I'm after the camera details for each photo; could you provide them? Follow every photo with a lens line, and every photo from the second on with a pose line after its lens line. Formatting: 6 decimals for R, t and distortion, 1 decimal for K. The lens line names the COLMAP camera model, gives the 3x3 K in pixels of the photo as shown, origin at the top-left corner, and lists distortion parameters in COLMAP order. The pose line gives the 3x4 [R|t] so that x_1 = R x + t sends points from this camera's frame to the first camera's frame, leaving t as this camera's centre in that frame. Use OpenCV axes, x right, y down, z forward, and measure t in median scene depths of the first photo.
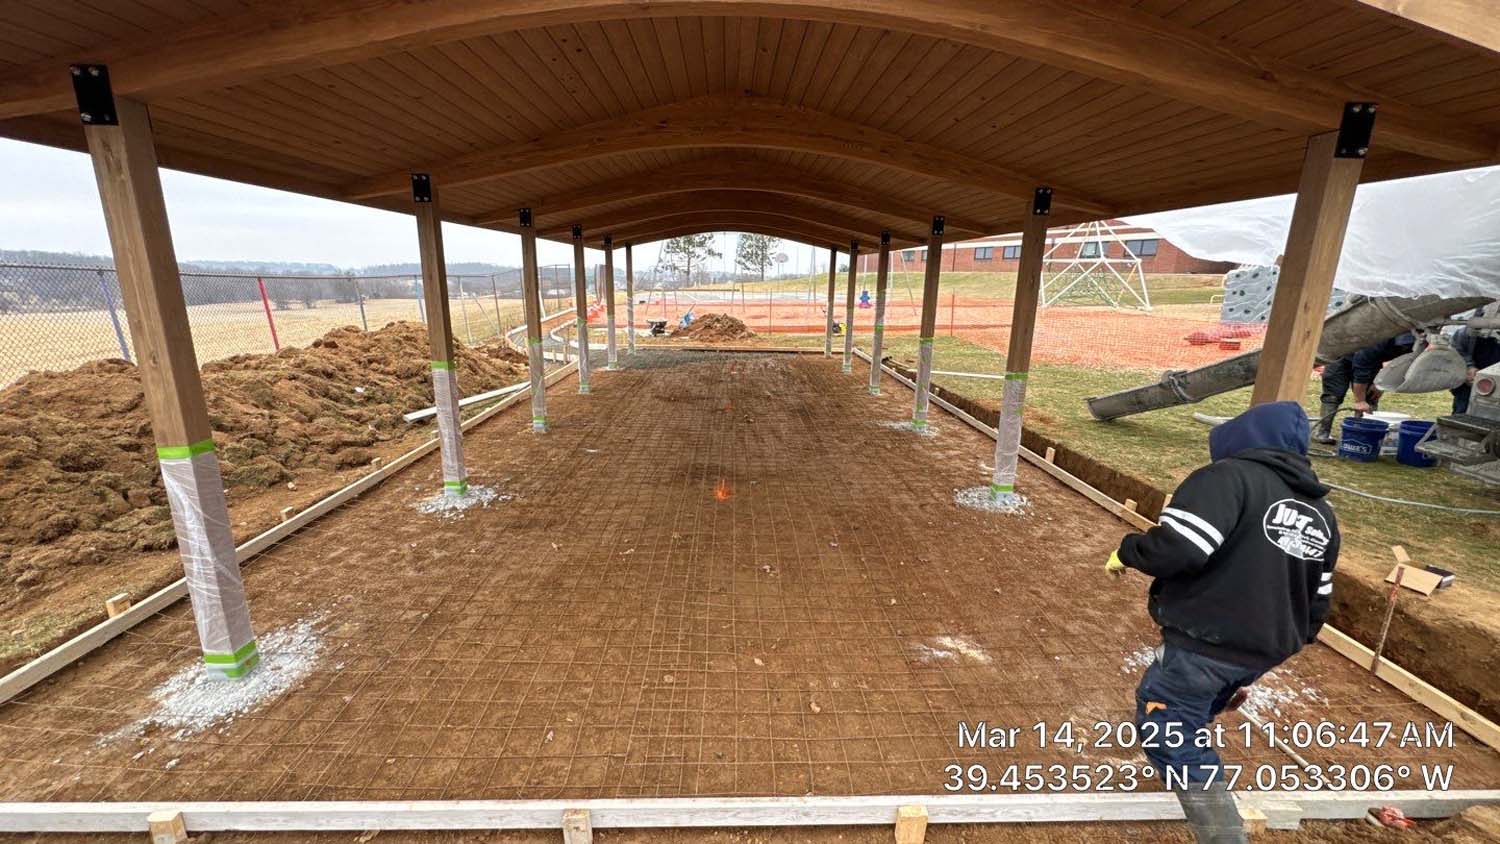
lens RADIAL K [[593.4, 0, 744.7], [0, 593.4, 421.2], [0, 0, 1]] dist [0.002929, -0.002002]
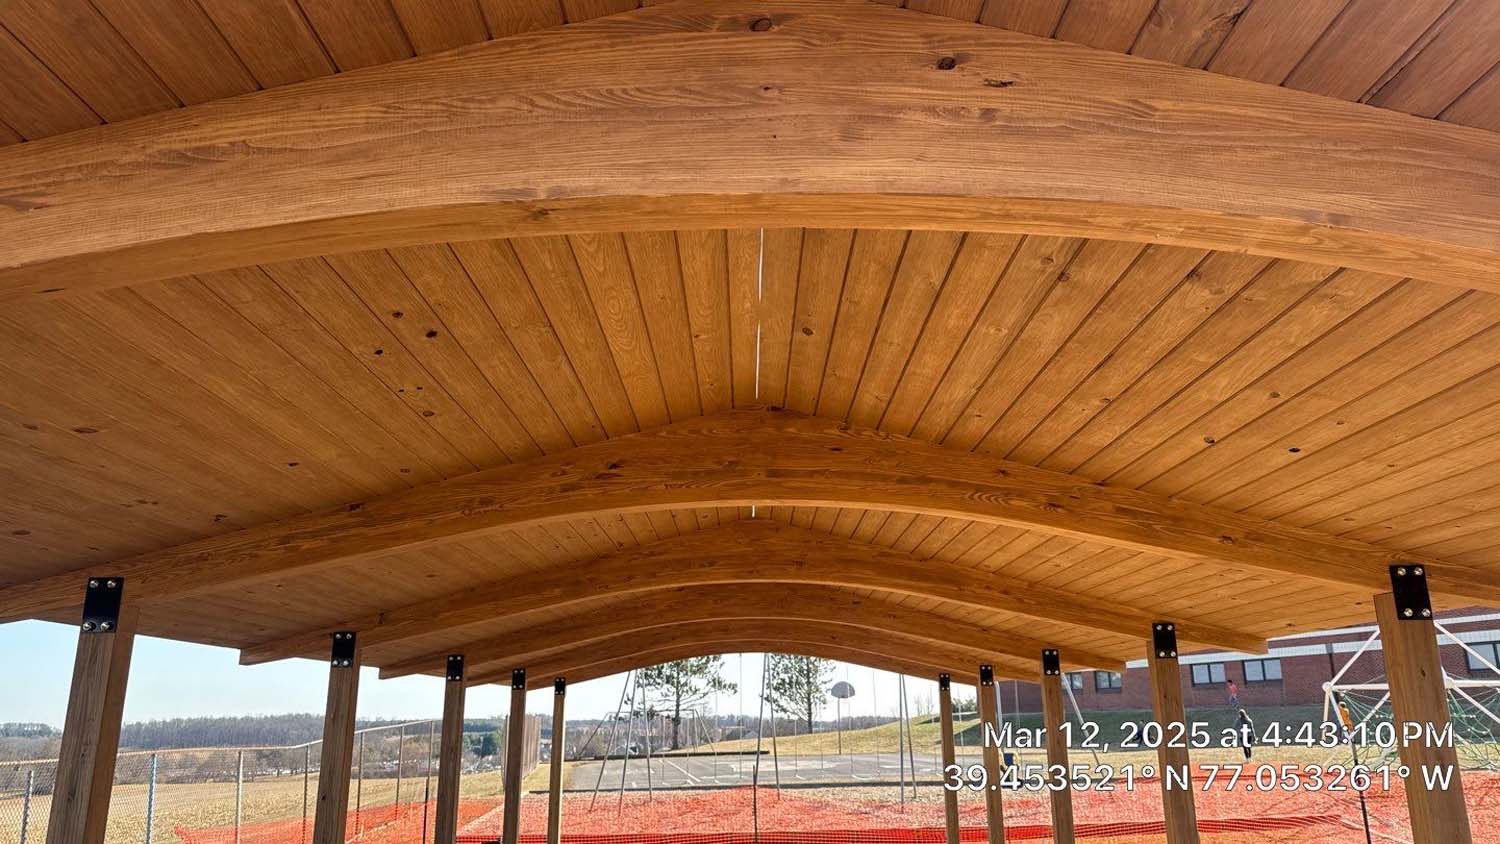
lens RADIAL K [[1045.4, 0, 756.2], [0, 1045.4, 428.2], [0, 0, 1]] dist [0.060590, -0.085123]
pose [[0.999410, -0.032273, -0.011785, -0.001896], [0.022346, 0.871141, -0.490524, -0.068911], [0.026097, 0.489971, 0.871348, 0.158872]]
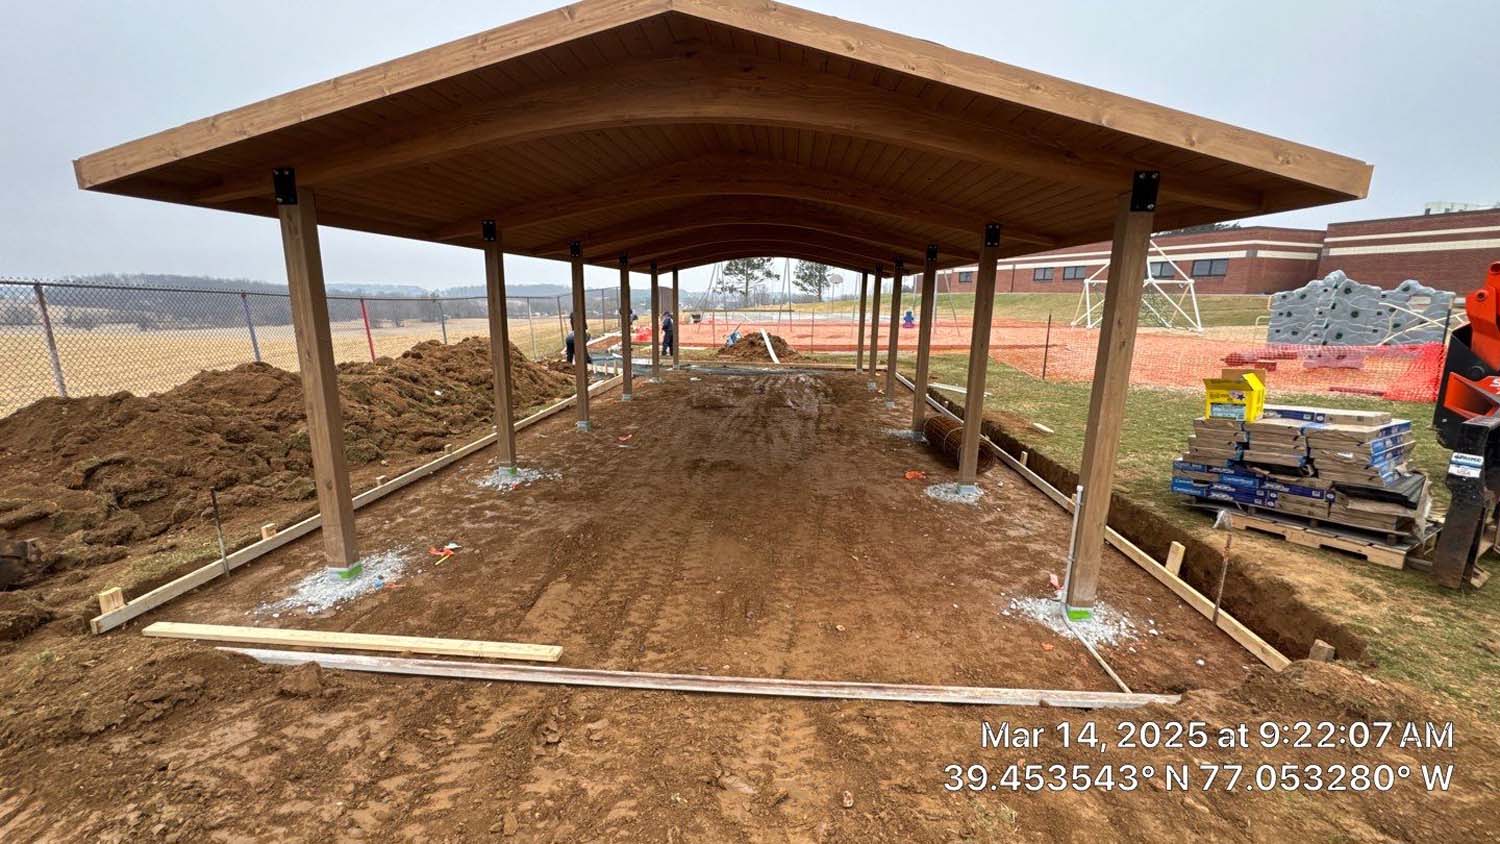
lens RADIAL K [[593.4, 0, 744.7], [0, 593.4, 421.2], [0, 0, 1]] dist [0.002929, -0.002002]
pose [[0.994873, 0.020030, -0.099133, 0.110988], [-0.023337, 0.999205, -0.032314, 0.037658], [0.098407, 0.034462, 0.994549, -0.164243]]
